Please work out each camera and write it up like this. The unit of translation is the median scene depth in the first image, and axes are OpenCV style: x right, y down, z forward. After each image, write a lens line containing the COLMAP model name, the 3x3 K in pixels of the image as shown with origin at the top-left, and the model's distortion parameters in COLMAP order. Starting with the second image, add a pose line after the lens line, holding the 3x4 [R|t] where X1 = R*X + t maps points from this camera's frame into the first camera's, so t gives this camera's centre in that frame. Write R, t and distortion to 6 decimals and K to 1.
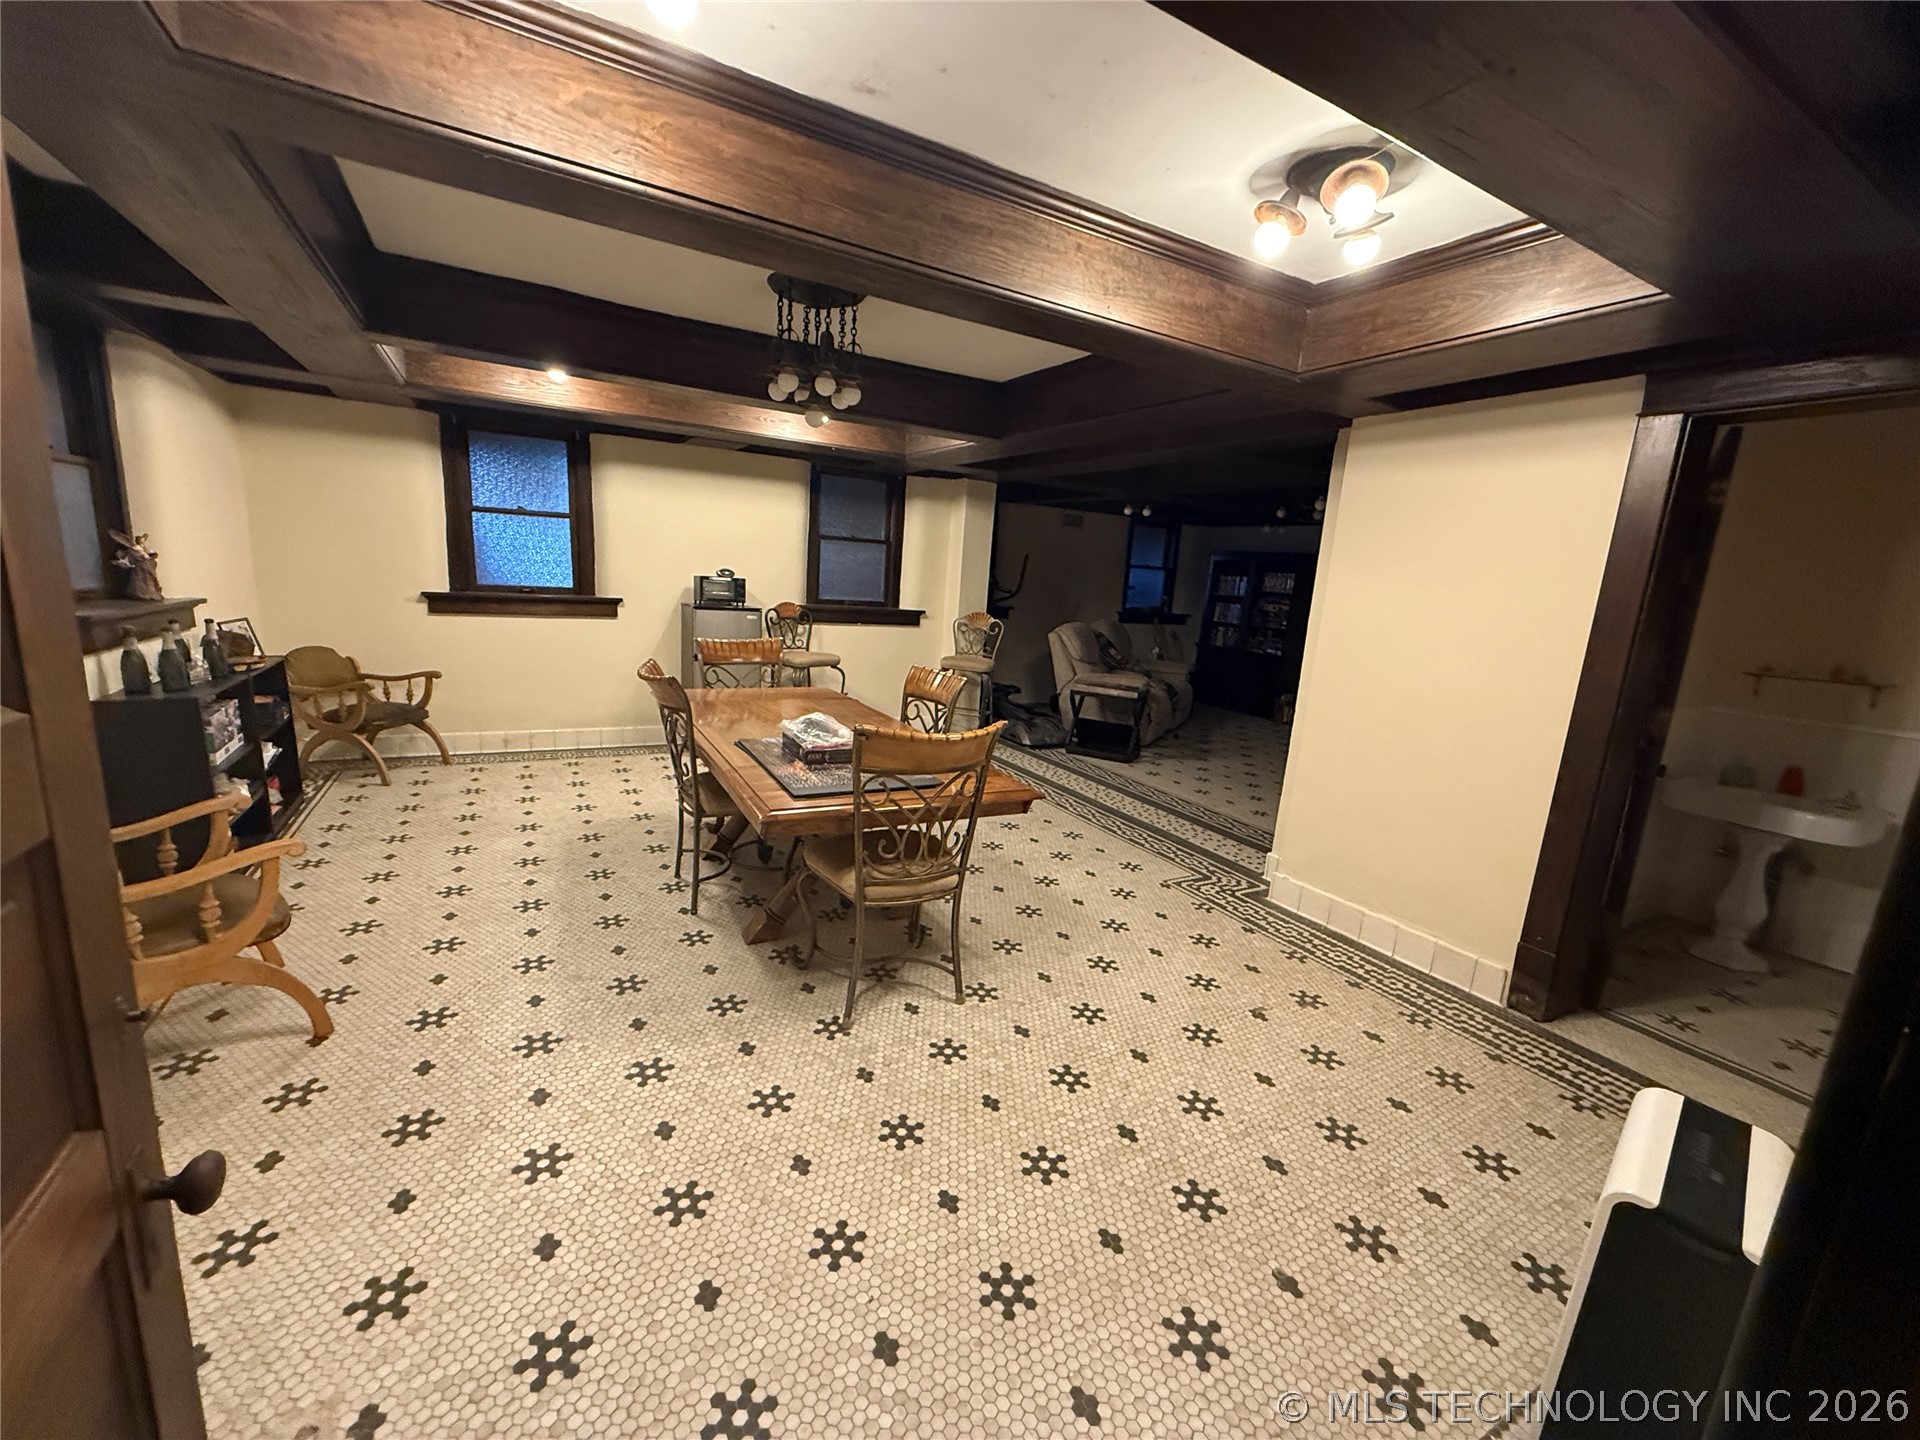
lens RADIAL K [[764.8, 0, 957.6], [0, 764.8, 721.5], [0, 0, 1]] dist [0.000227, 0.000572]
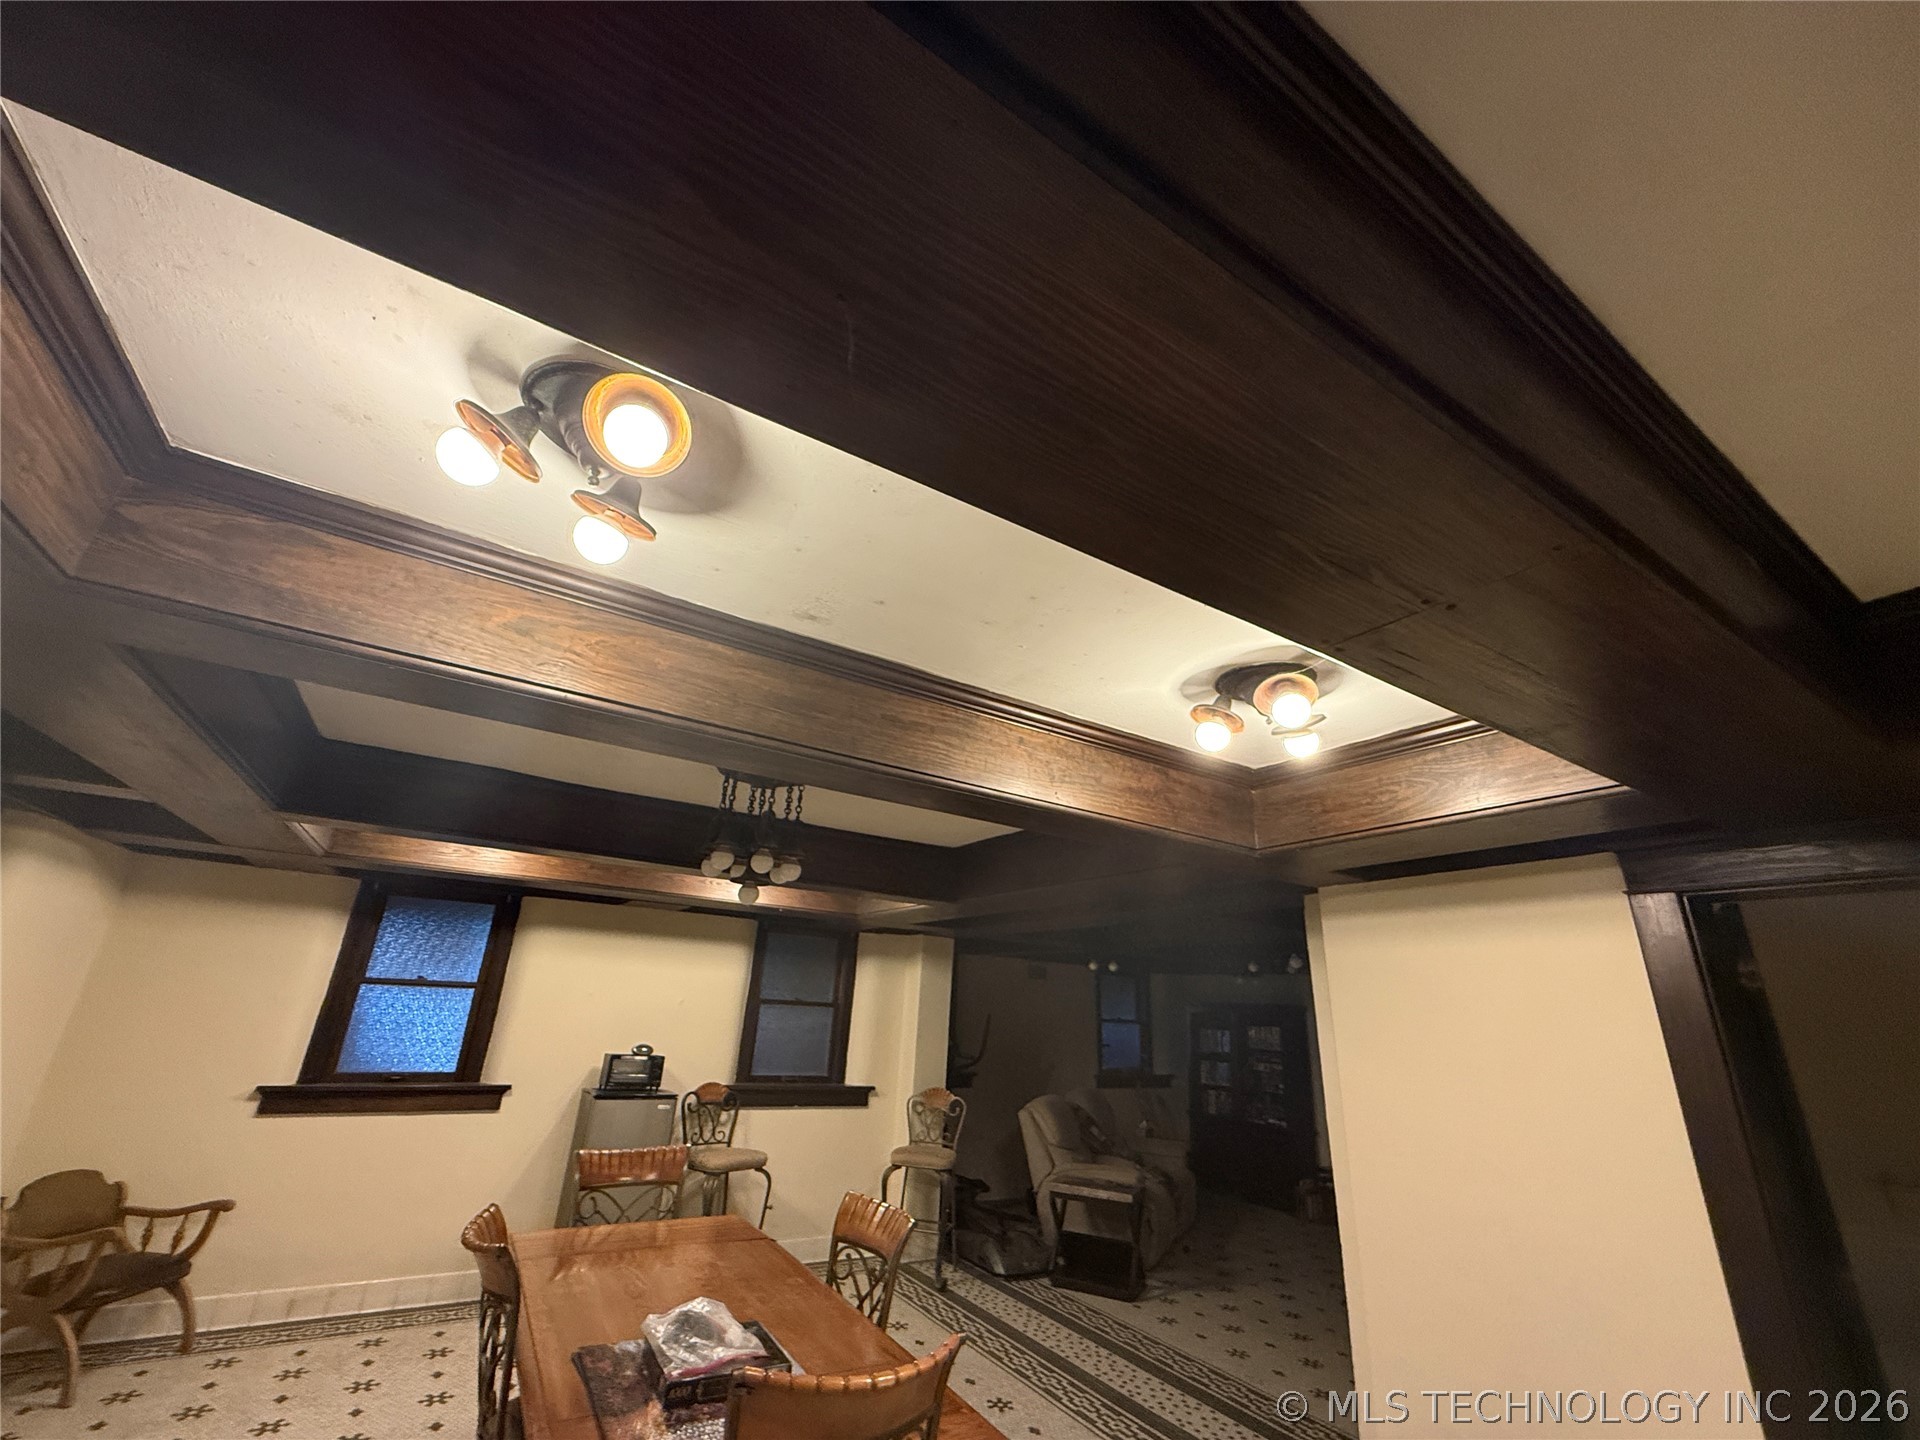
lens RADIAL K [[764.8, 0, 958.7], [0, 764.8, 721.3], [0, 0, 1]] dist [0.000227, 0.000572]
pose [[0.998726, 0.001486, 0.050430, 0.015325], [0.025404, 0.848794, -0.528113, -0.067559], [-0.043589, 0.528721, 0.847676, 0.083108]]
